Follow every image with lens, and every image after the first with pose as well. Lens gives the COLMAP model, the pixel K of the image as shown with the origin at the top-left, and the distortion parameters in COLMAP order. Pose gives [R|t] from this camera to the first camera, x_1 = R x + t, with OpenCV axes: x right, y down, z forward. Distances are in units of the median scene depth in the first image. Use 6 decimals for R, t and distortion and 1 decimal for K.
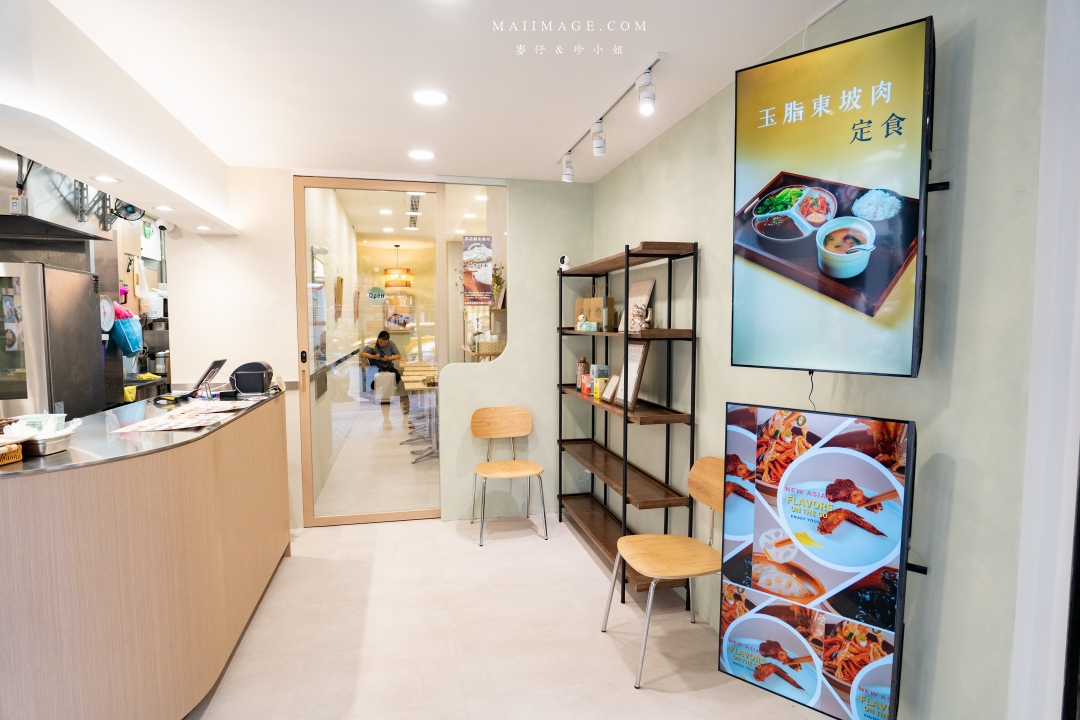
lens RADIAL K [[597.5, 0, 538.5], [0, 597.5, 365.3], [0, 0, 1]] dist [-0.025827, 0.004961]
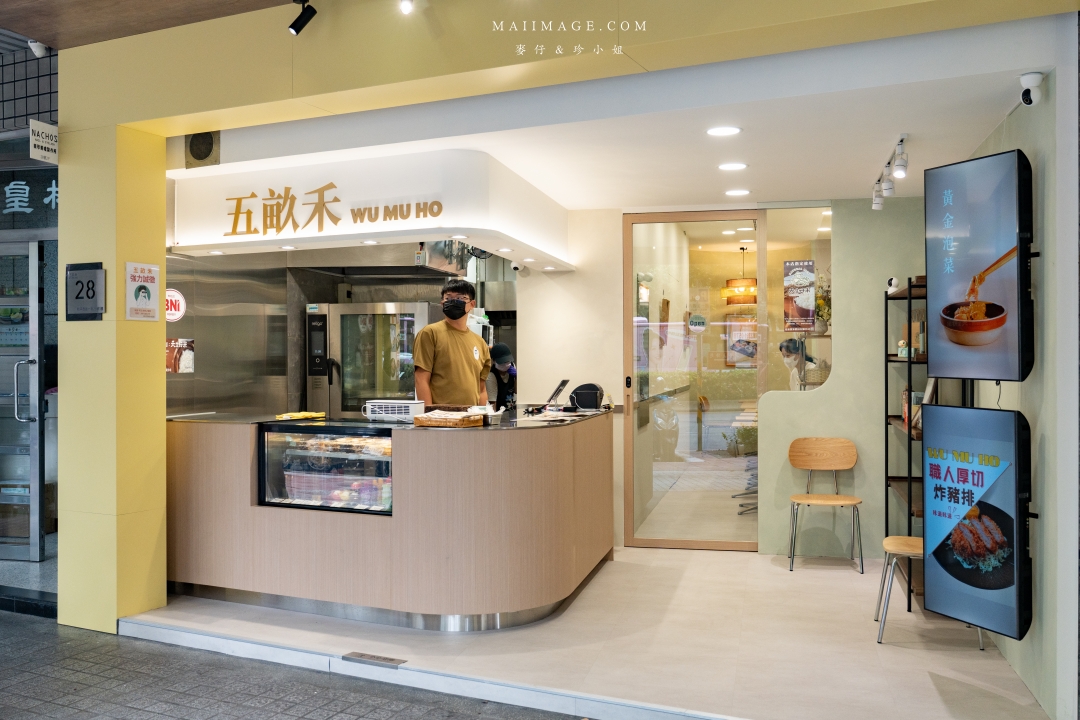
lens RADIAL K [[1043.6, 0, 529.0], [0, 1043.6, 361.8], [0, 0, 1]] dist [-0.002463, 0.000000]
pose [[0.896874, 0.000235, -0.442287, 0.258560], [-0.028674, 0.997927, -0.057615, 0.059464], [0.441356, 0.064356, 0.895021, -0.716478]]
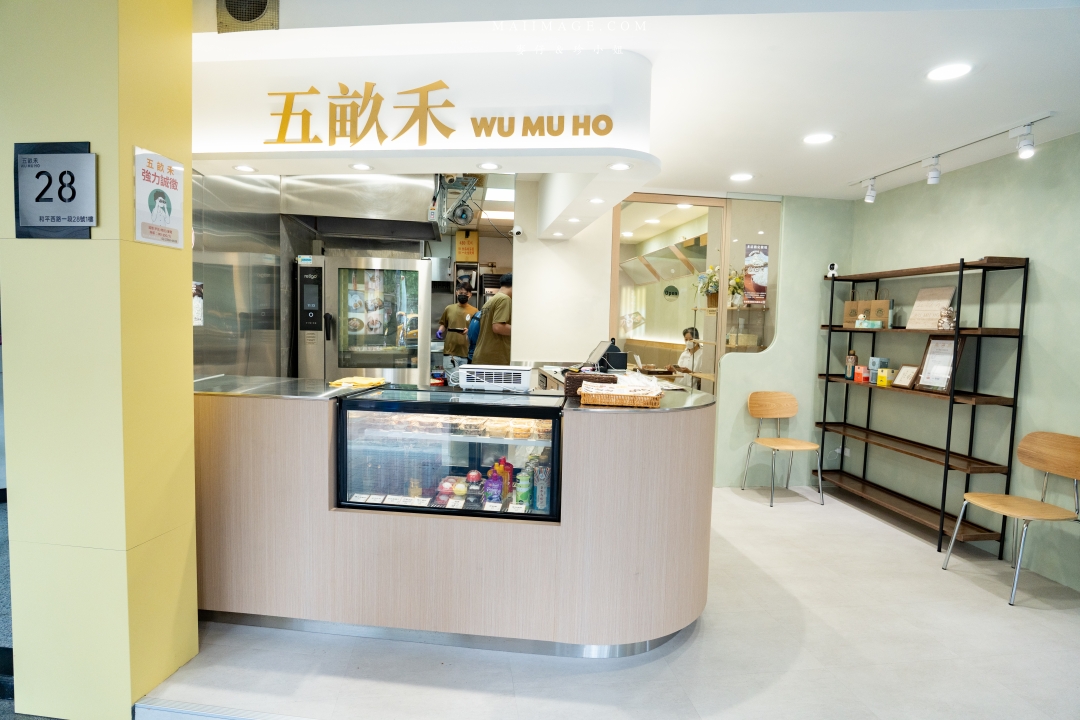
lens RADIAL K [[597.5, 0, 539.3], [0, 597.5, 364.2], [0, 0, 1]] dist [-0.025827, 0.004961]
pose [[0.995018, 0.034582, -0.093508, -0.414535], [-0.034598, 0.999400, 0.001450, 0.030777], [0.093503, 0.001793, 0.995617, -0.200728]]
